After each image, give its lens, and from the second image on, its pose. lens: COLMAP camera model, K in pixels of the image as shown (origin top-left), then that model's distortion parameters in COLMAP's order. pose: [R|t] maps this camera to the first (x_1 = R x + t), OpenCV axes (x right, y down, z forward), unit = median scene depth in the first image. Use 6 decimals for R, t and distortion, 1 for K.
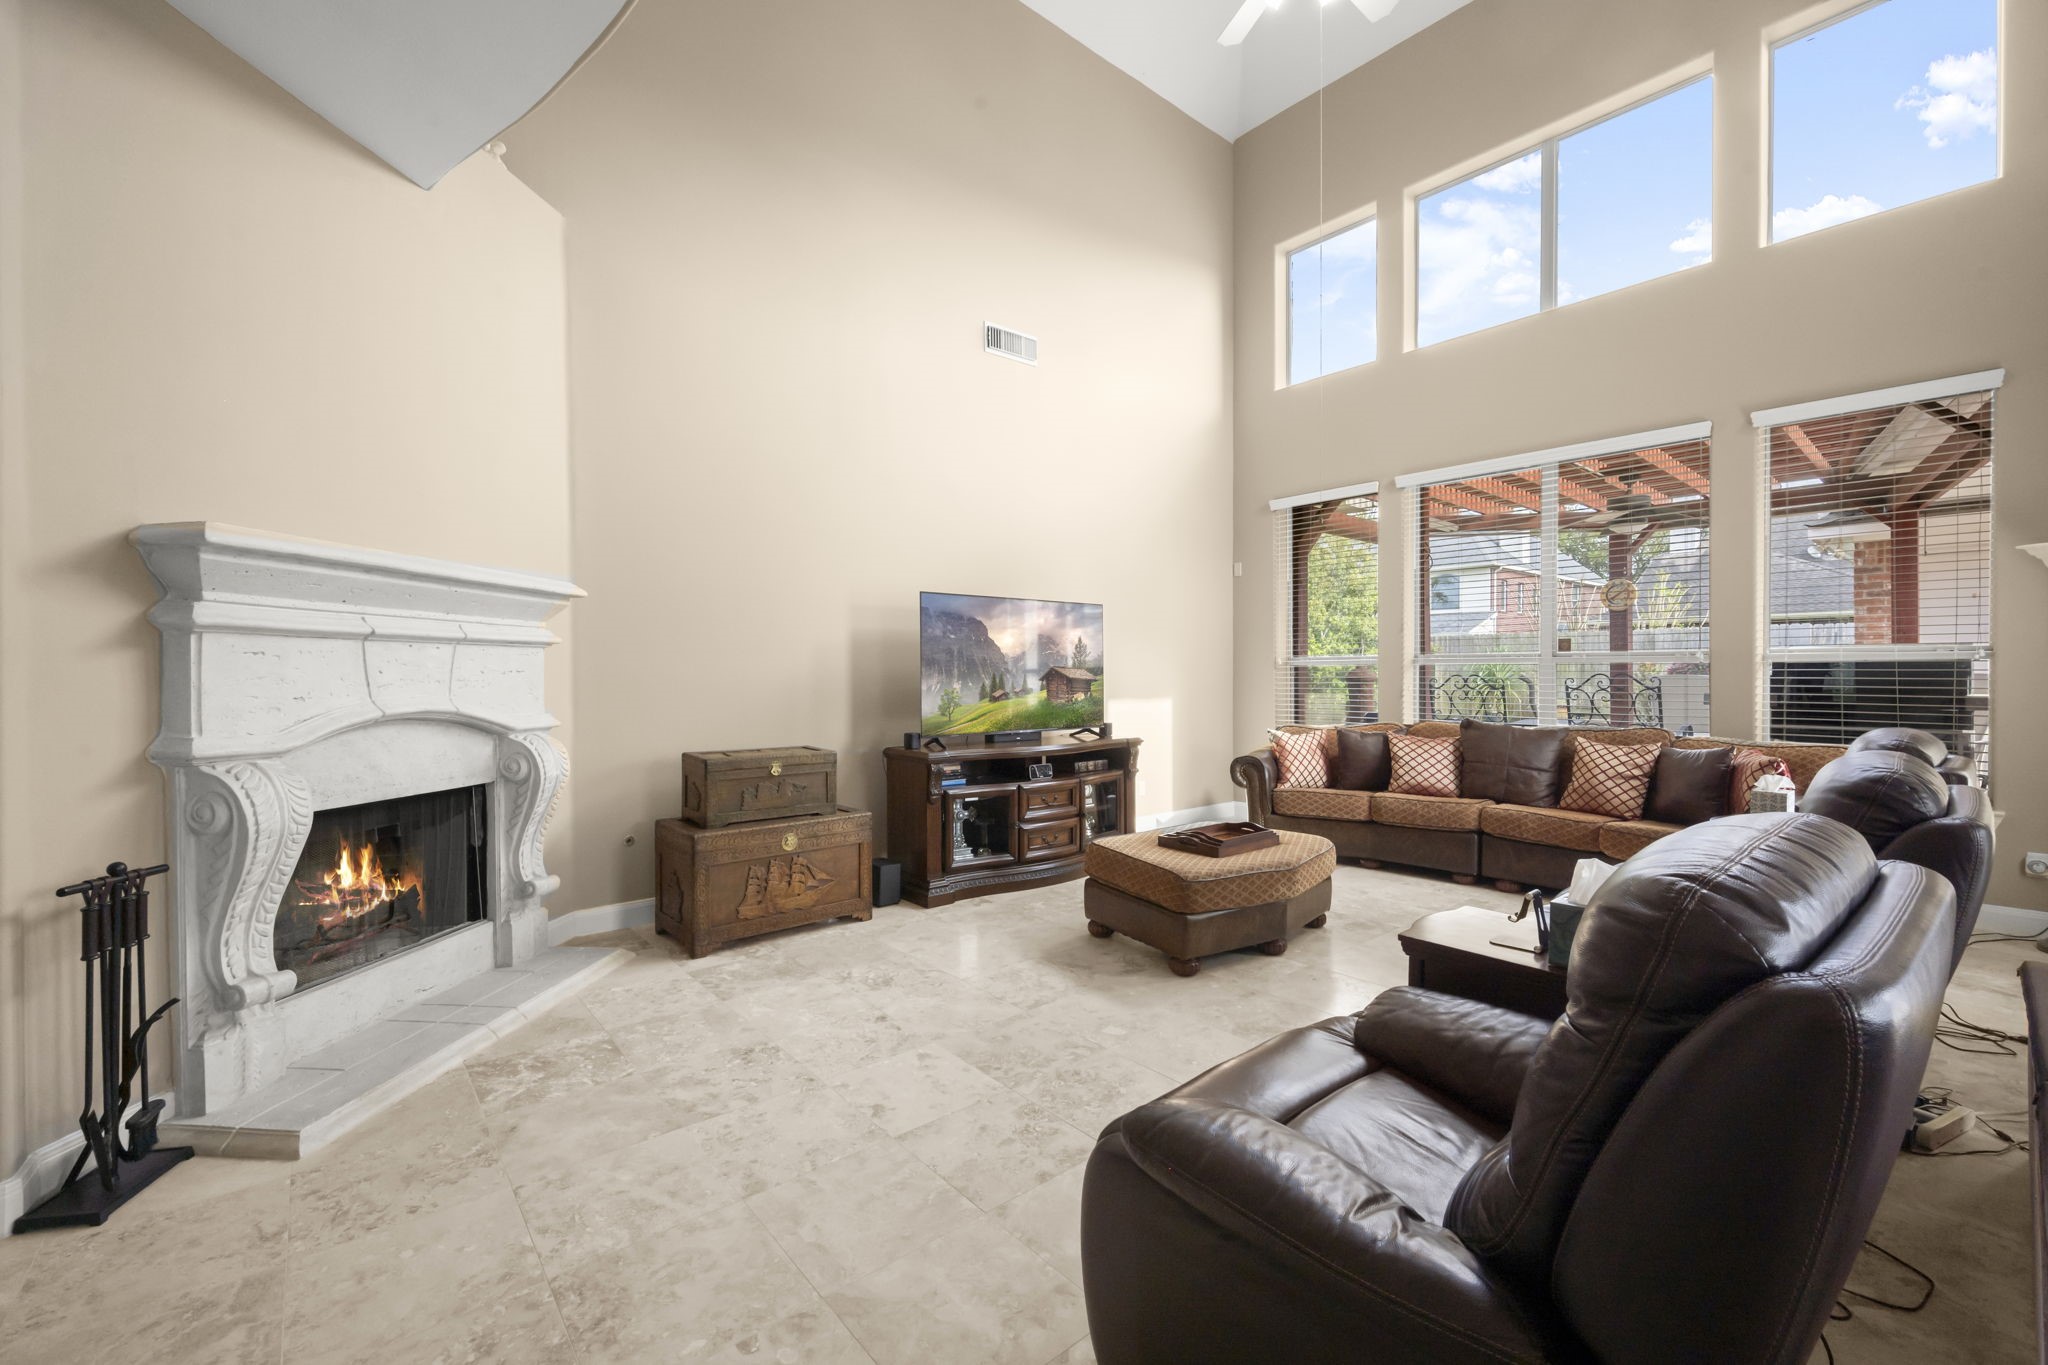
lens RADIAL K [[843.1, 0, 1024.0], [0, 843.1, 682.5], [0, 0, 1]] dist [-0.002335, 0.000005]
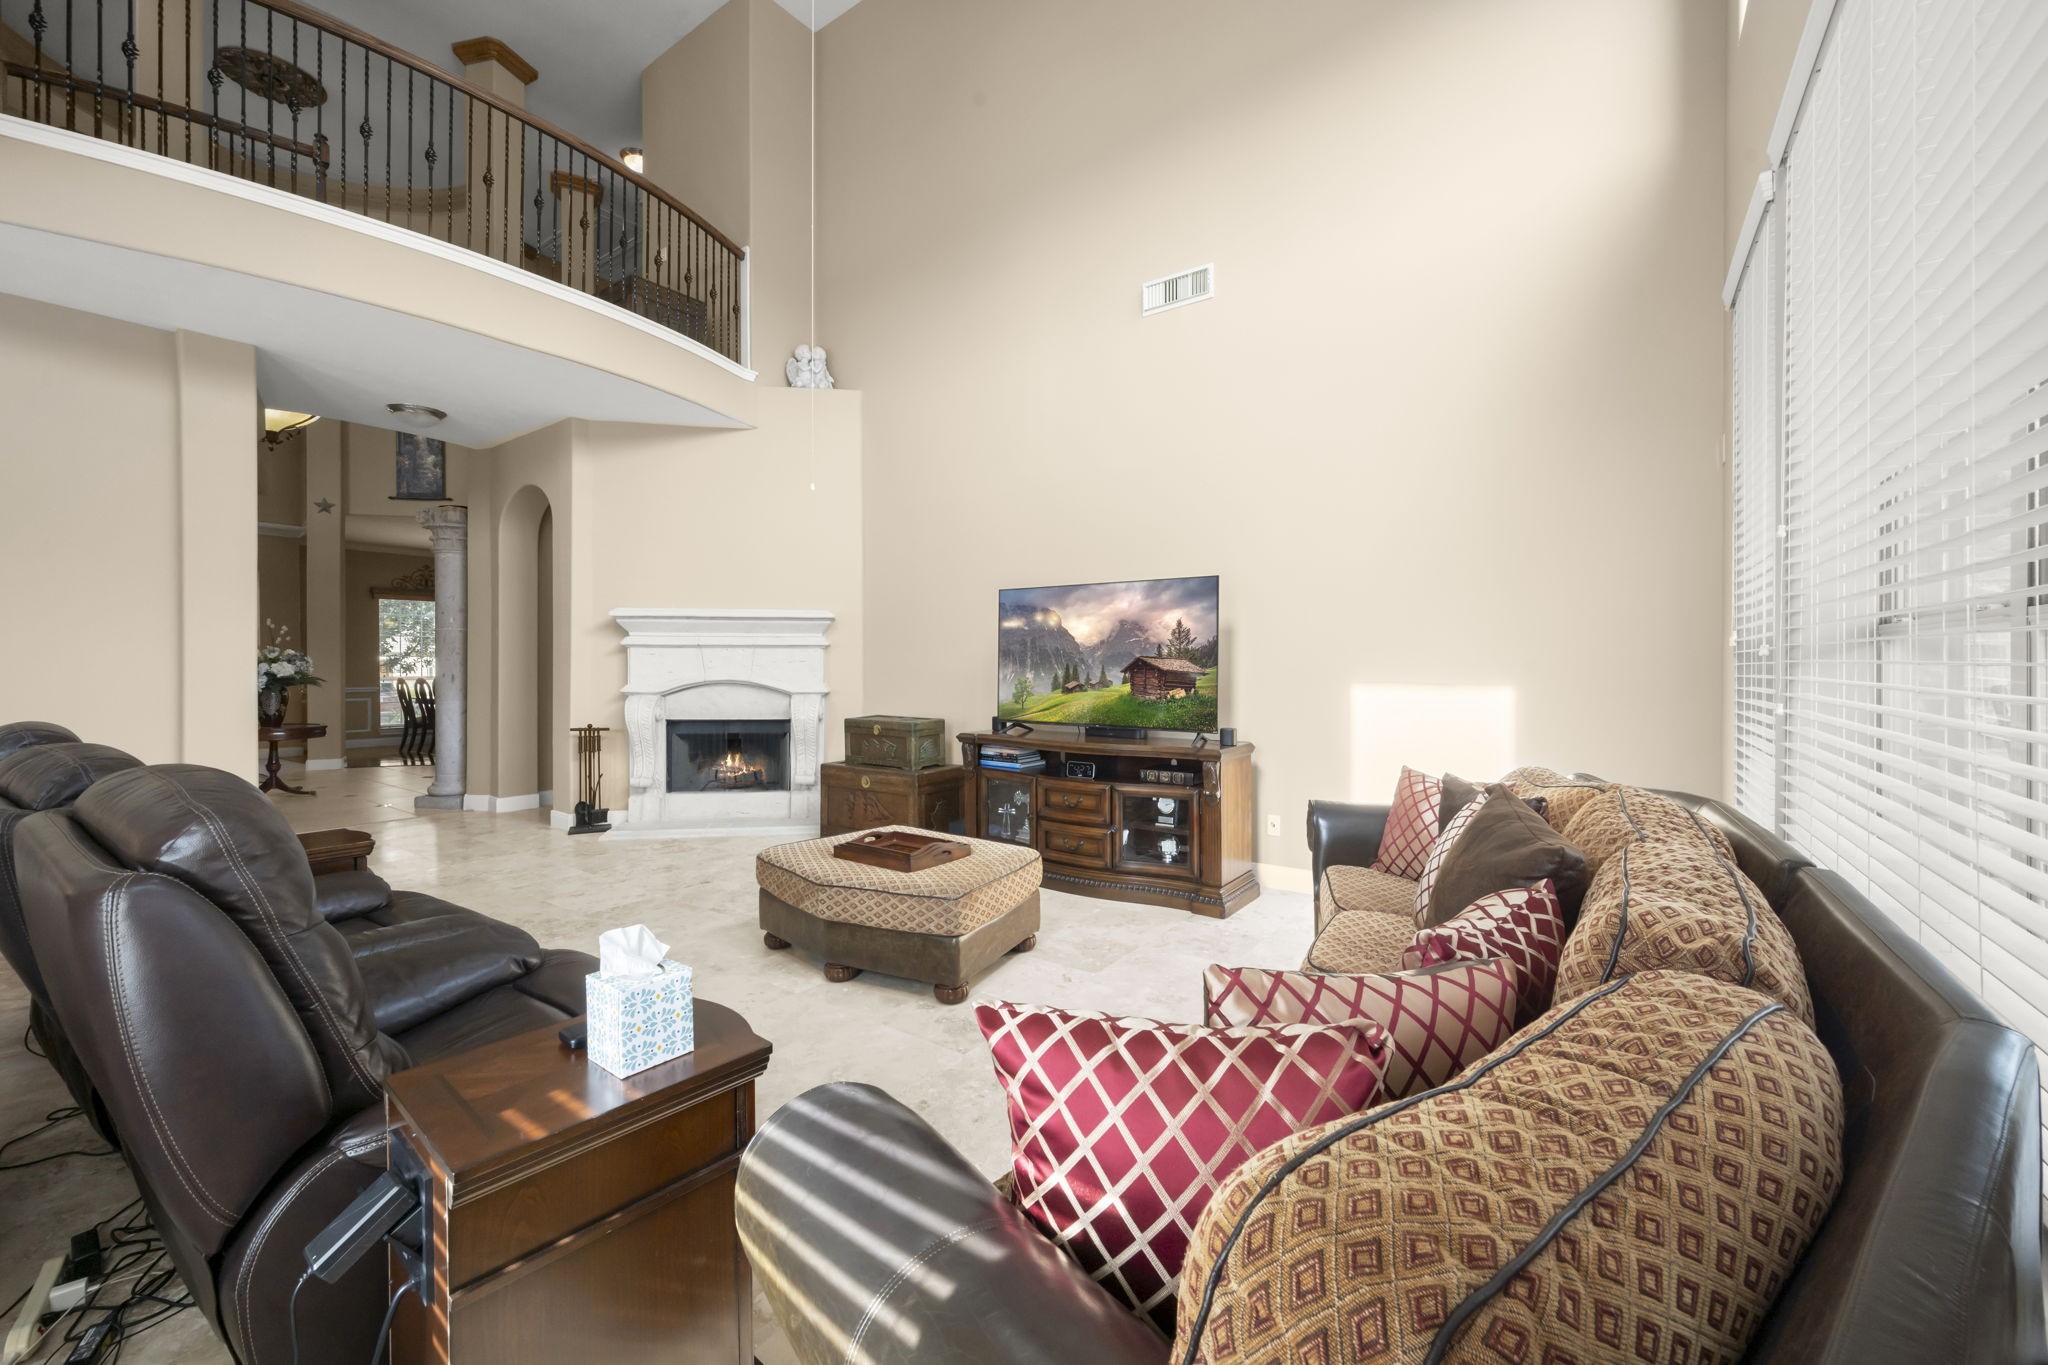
lens RADIAL K [[811.2, 0, 1020.5], [0, 811.2, 668.6], [0, 0, 1]] dist [0.000858, 0.000443]
pose [[0.245716, 0.006773, -0.969318, 0.882843], [-0.014910, 0.999884, 0.003207, -0.007639], [0.969227, 0.013664, 0.245789, 0.734171]]
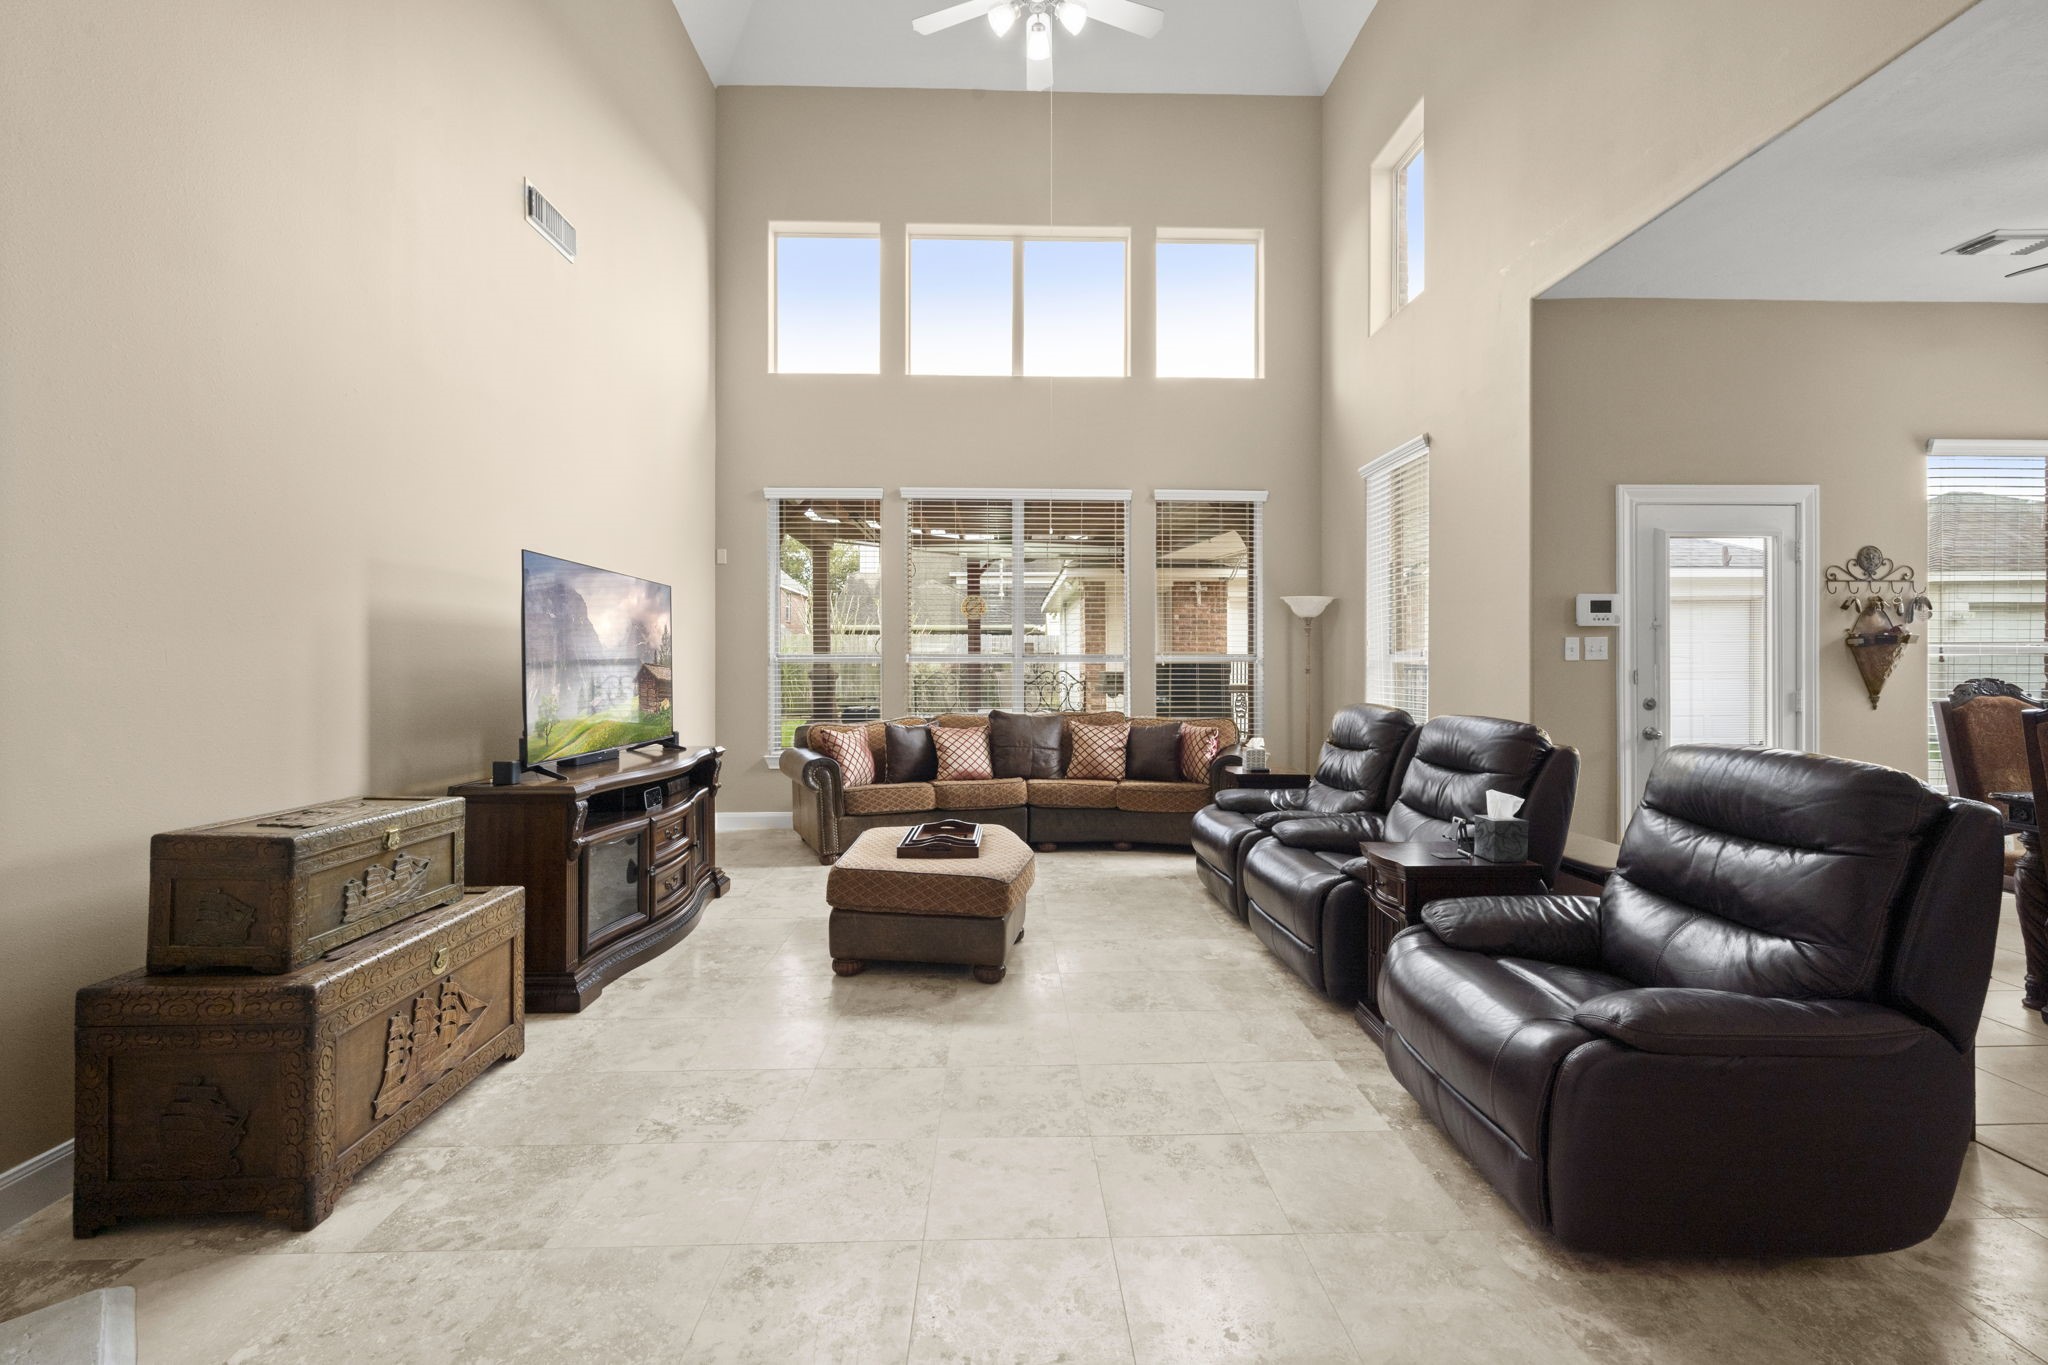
lens RADIAL K [[861.3, 0, 1023.2], [0, 861.3, 671.0], [0, 0, 1]] dist [-0.000865, -0.000078]
pose [[0.621148, -0.000791, 0.783693, -0.404531], [0.010026, 0.999926, -0.006937, -0.002072], [-0.783629, 0.012167, 0.621109, 0.253093]]
